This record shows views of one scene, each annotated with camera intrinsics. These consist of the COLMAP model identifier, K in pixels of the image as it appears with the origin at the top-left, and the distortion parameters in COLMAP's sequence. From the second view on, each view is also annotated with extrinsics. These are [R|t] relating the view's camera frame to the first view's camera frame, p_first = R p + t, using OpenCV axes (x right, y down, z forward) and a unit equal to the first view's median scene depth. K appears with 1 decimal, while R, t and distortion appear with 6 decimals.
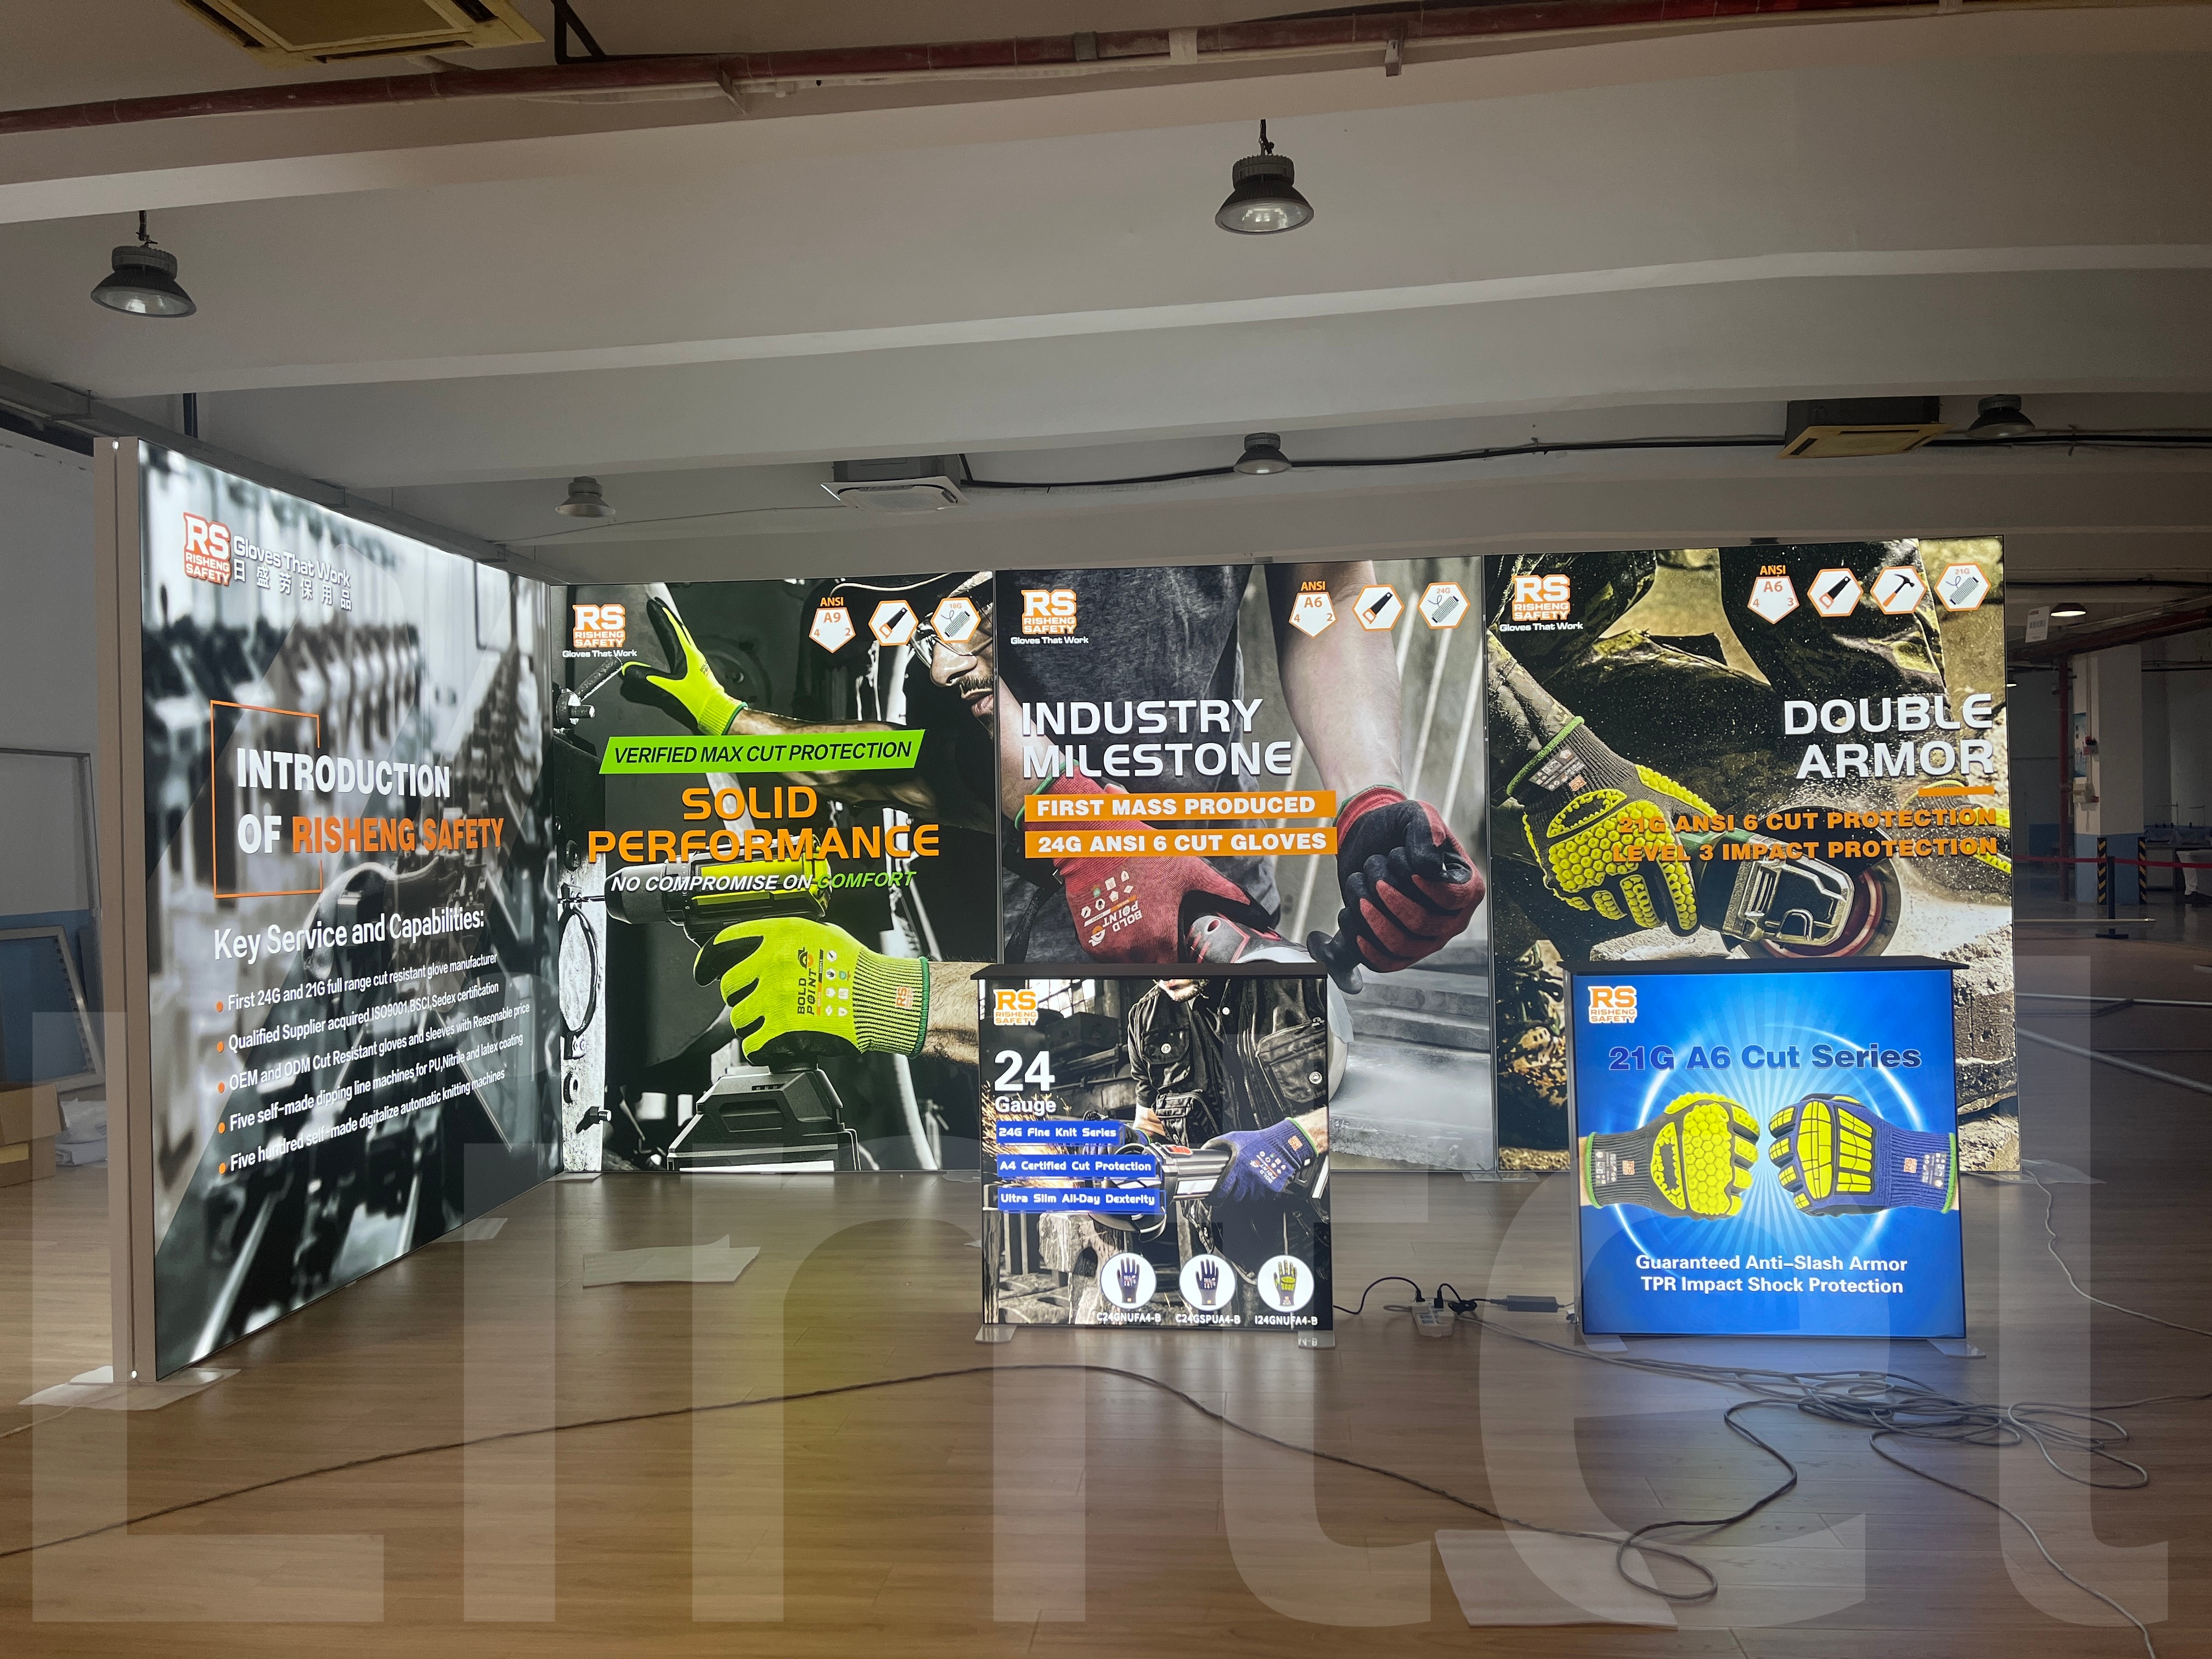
lens RADIAL K [[1694.1, 0, 1109.0], [0, 1694.1, 817.0], [0, 0, 1]] dist [0.076342, -0.088338]
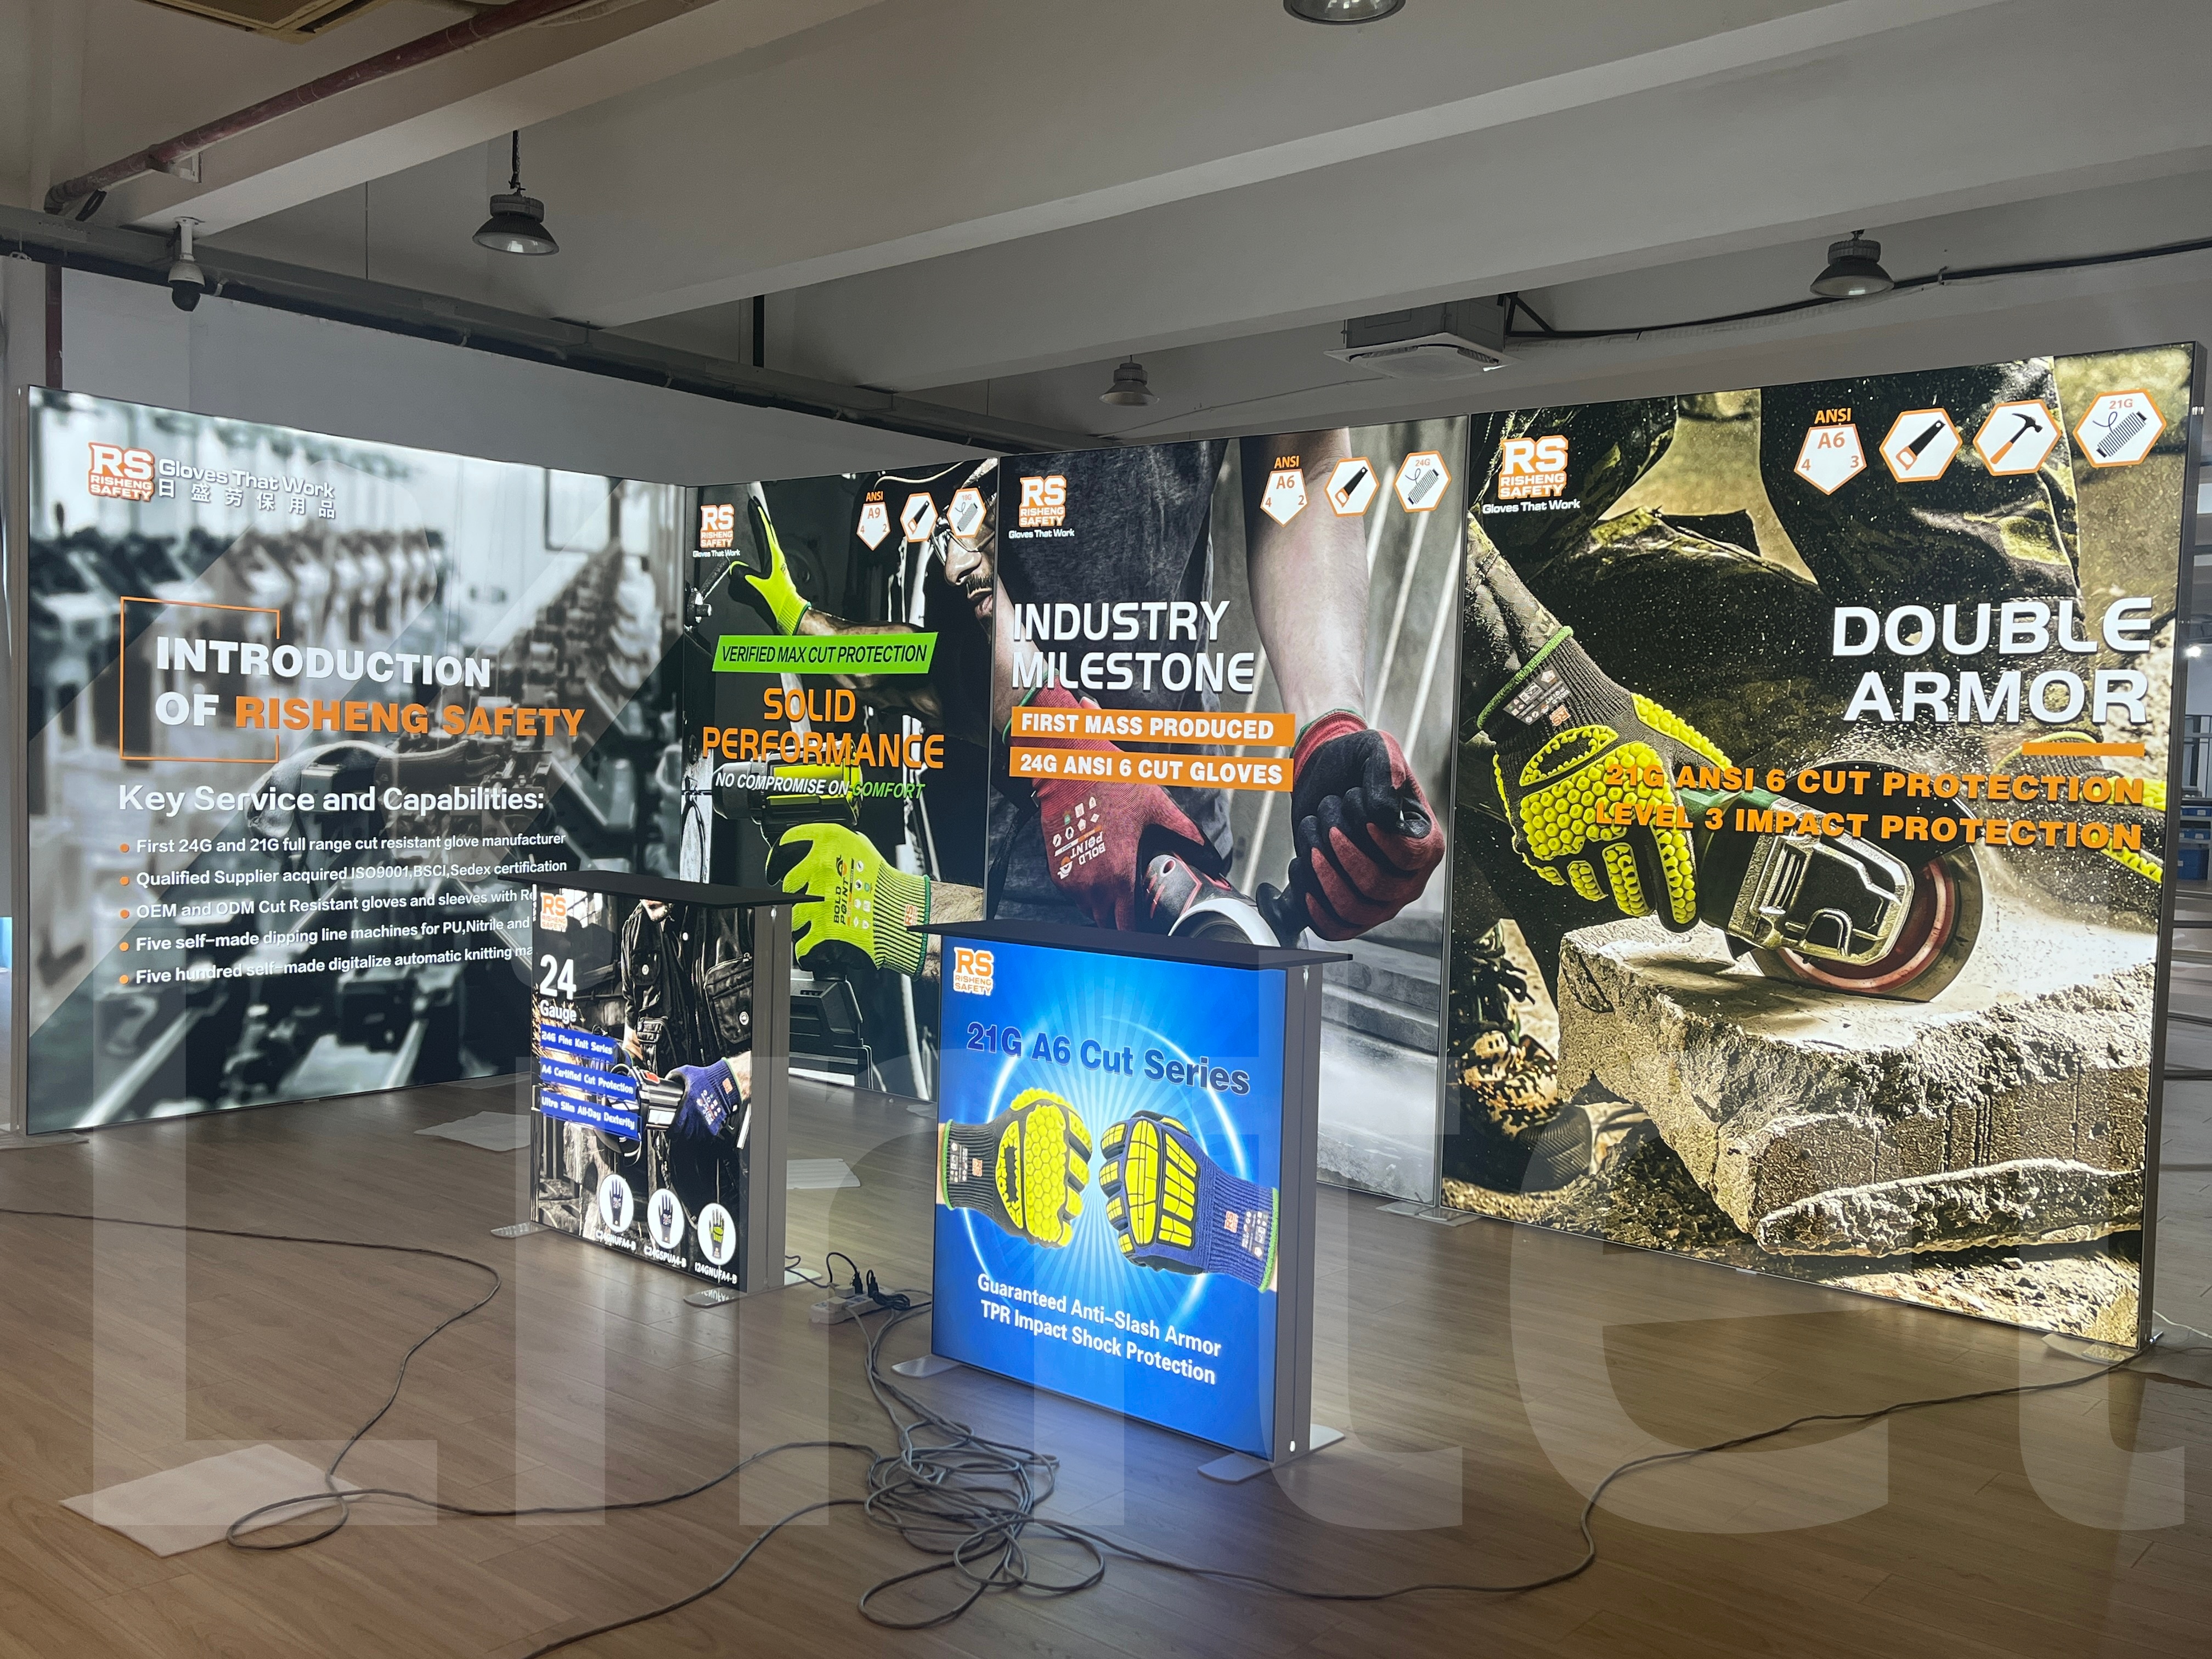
lens RADIAL K [[1968.5, 0, 1120.1], [0, 1968.5, 824.2], [0, 0, 1]] dist [0.067335, -0.064620]
pose [[0.815868, 0.069584, -0.574036, 0.626771], [-0.043502, 0.997306, 0.059064, -0.015348], [0.576599, -0.023217, 0.816697, 0.178922]]
